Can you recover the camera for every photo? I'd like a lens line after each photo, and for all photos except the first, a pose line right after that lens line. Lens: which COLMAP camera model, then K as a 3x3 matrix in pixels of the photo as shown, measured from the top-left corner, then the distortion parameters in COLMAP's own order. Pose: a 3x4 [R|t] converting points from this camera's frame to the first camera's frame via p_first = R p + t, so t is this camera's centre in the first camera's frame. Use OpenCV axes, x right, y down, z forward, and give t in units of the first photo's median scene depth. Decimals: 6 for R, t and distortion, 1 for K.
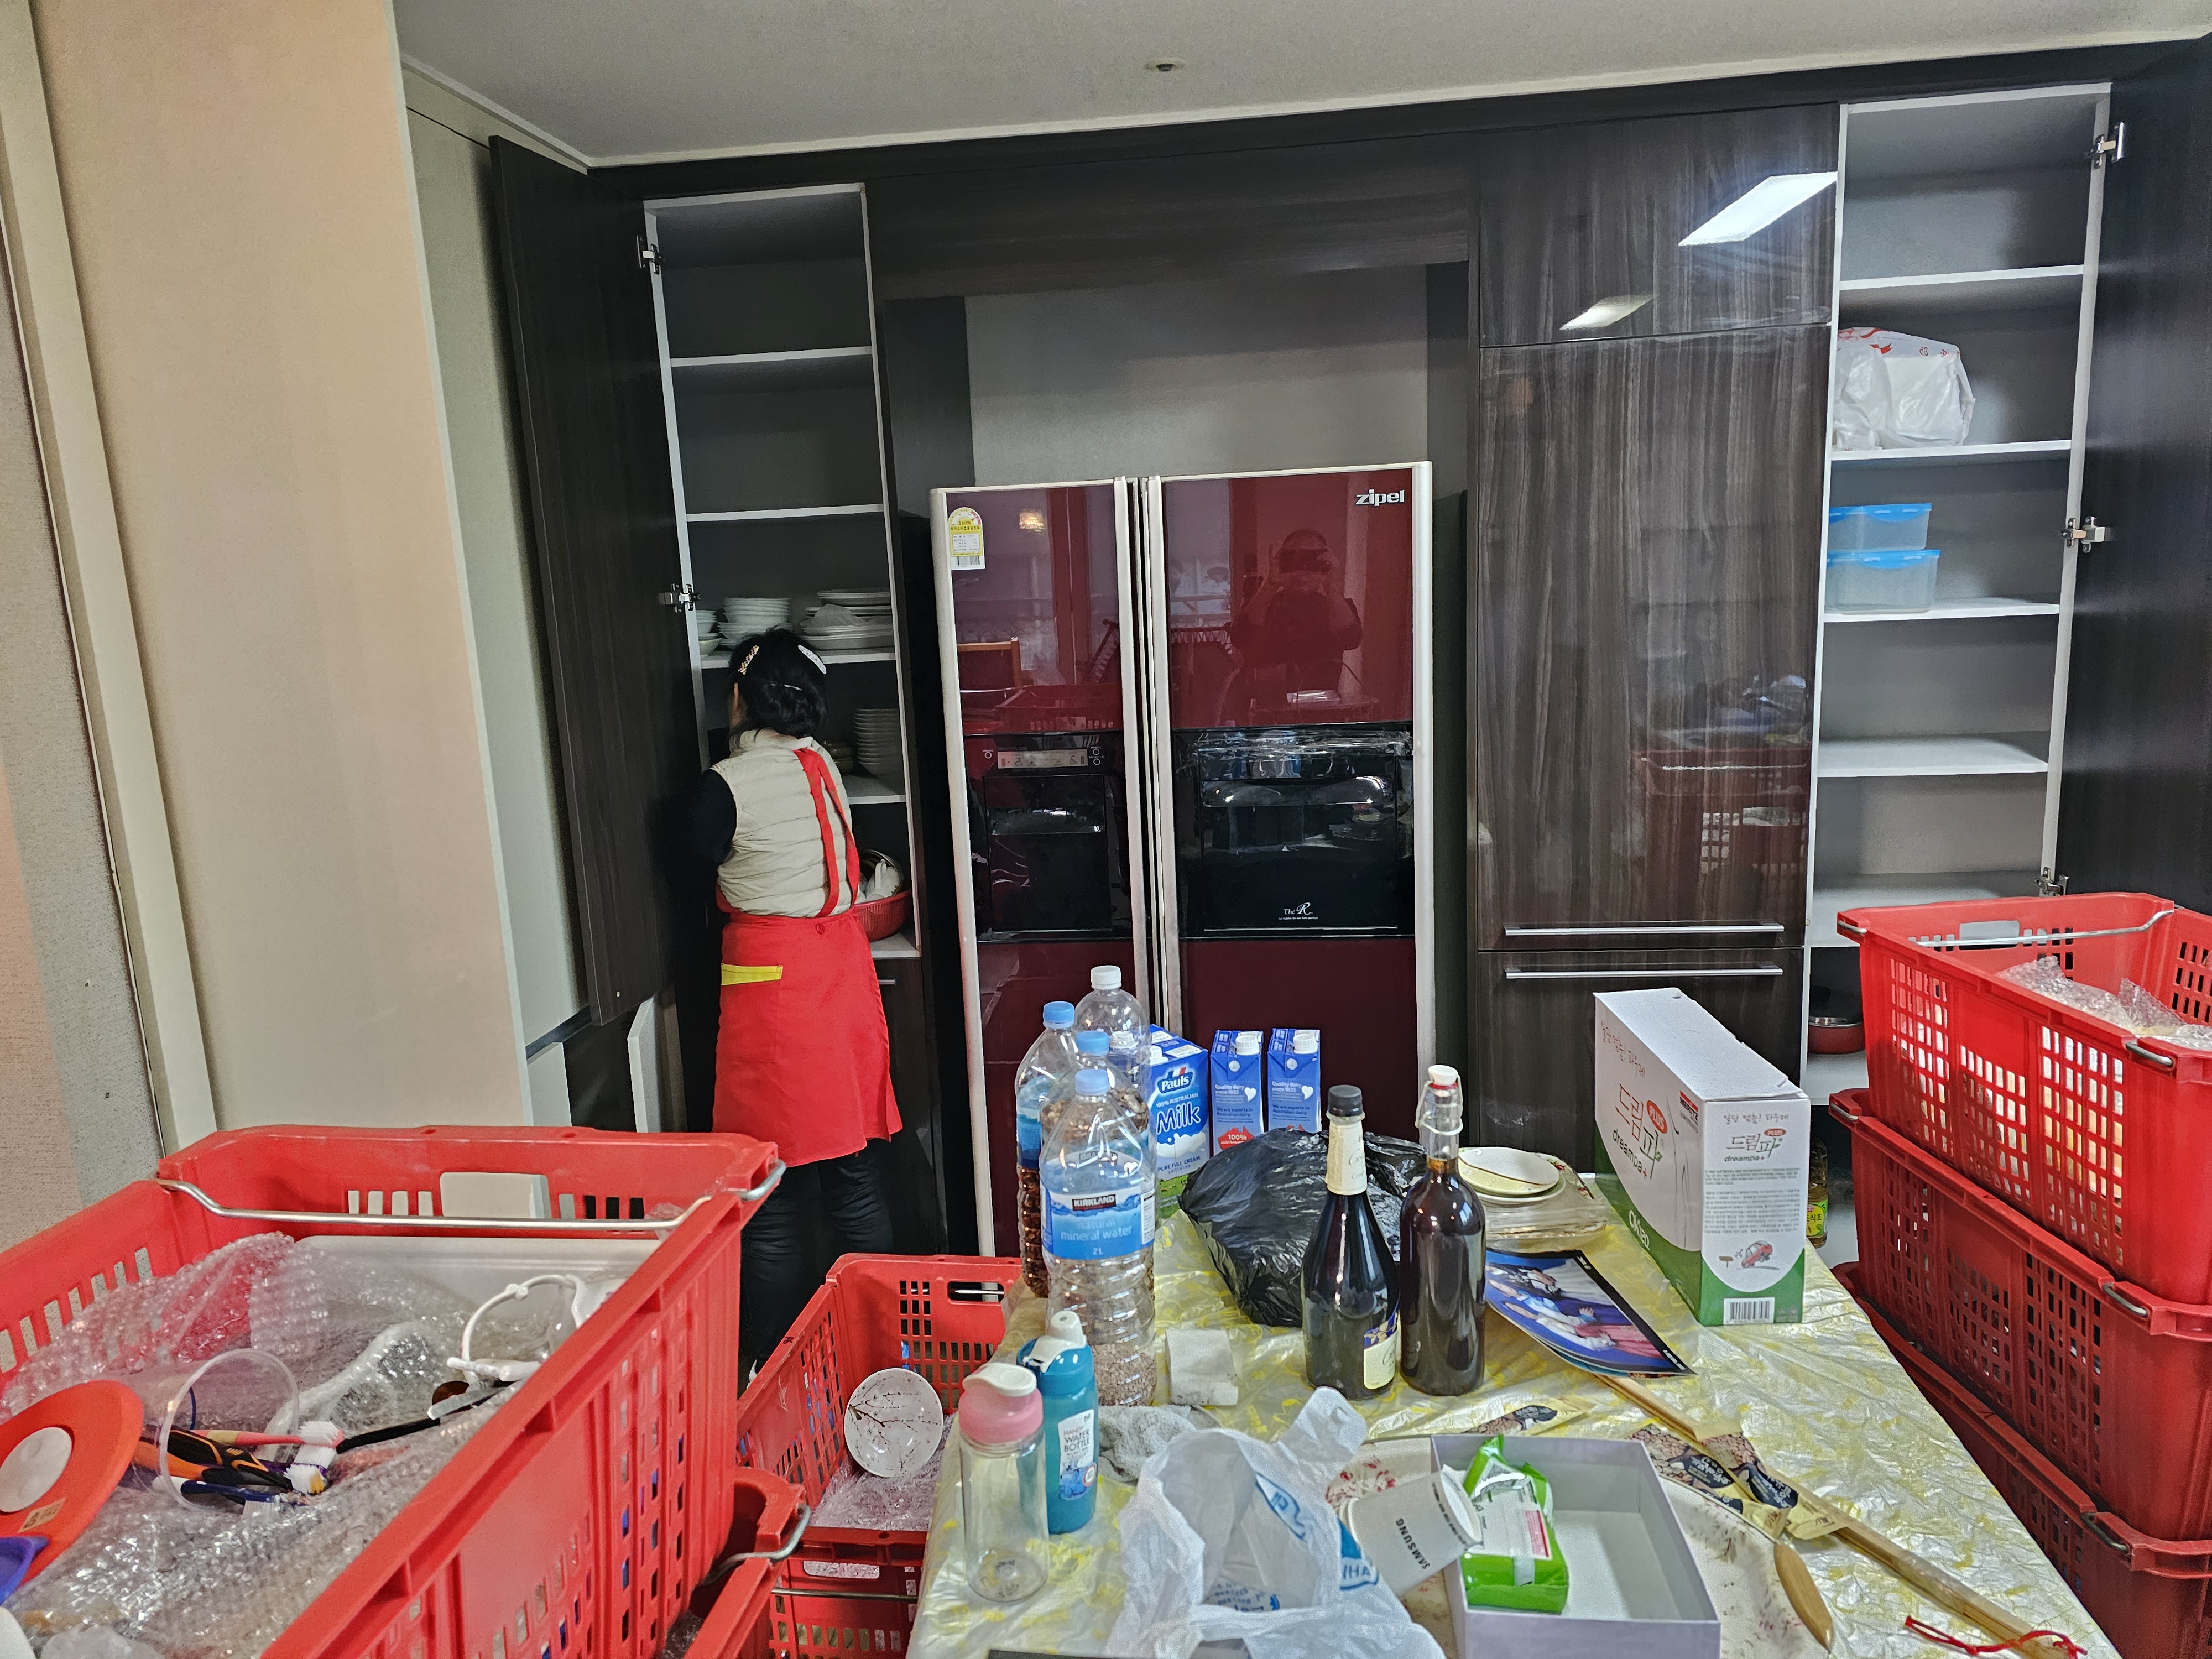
lens RADIAL K [[1500.2, 0, 1103.2], [0, 1500.2, 828.6], [0, 0, 1]] dist [0.008700, -0.005268]
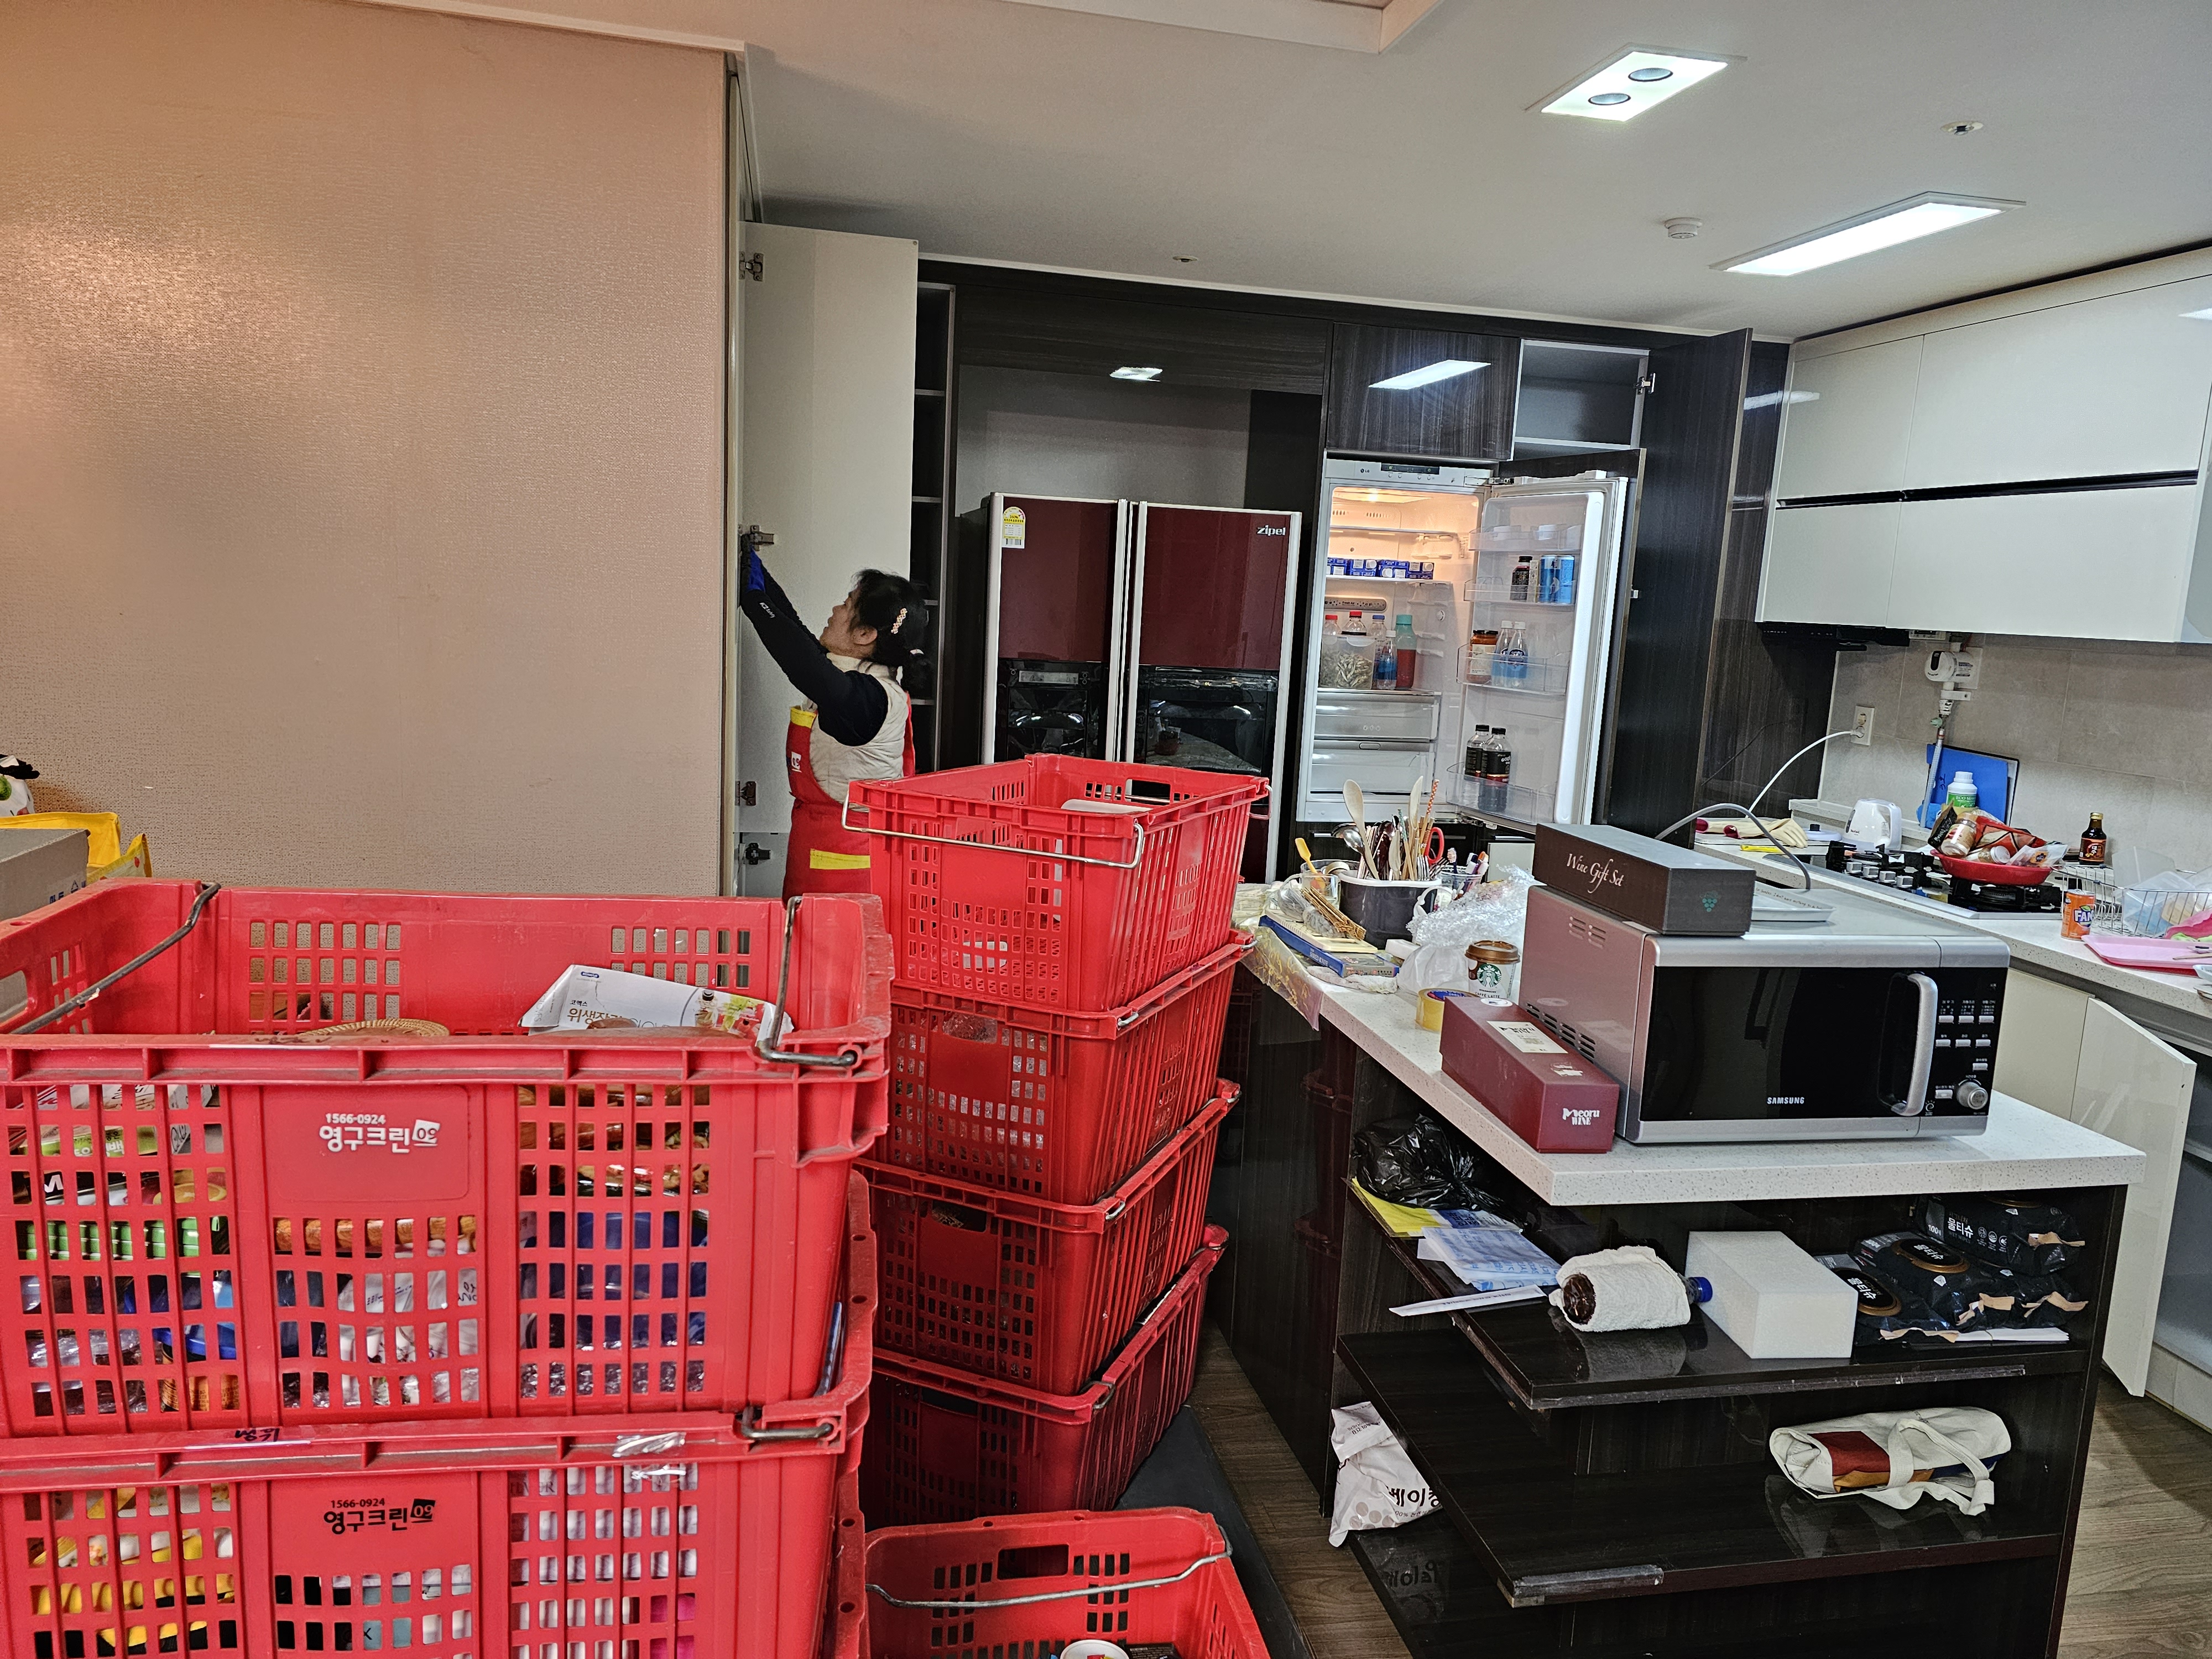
lens RADIAL K [[1500.2, 0, 1103.4], [0, 1500.2, 822.0], [0, 0, 1]] dist [0.008700, -0.005268]
pose [[0.944806, 0.046364, 0.324332, -0.506493], [-0.033566, 0.998425, -0.044947, 0.176934], [-0.325905, 0.031580, 0.944875, -0.477808]]
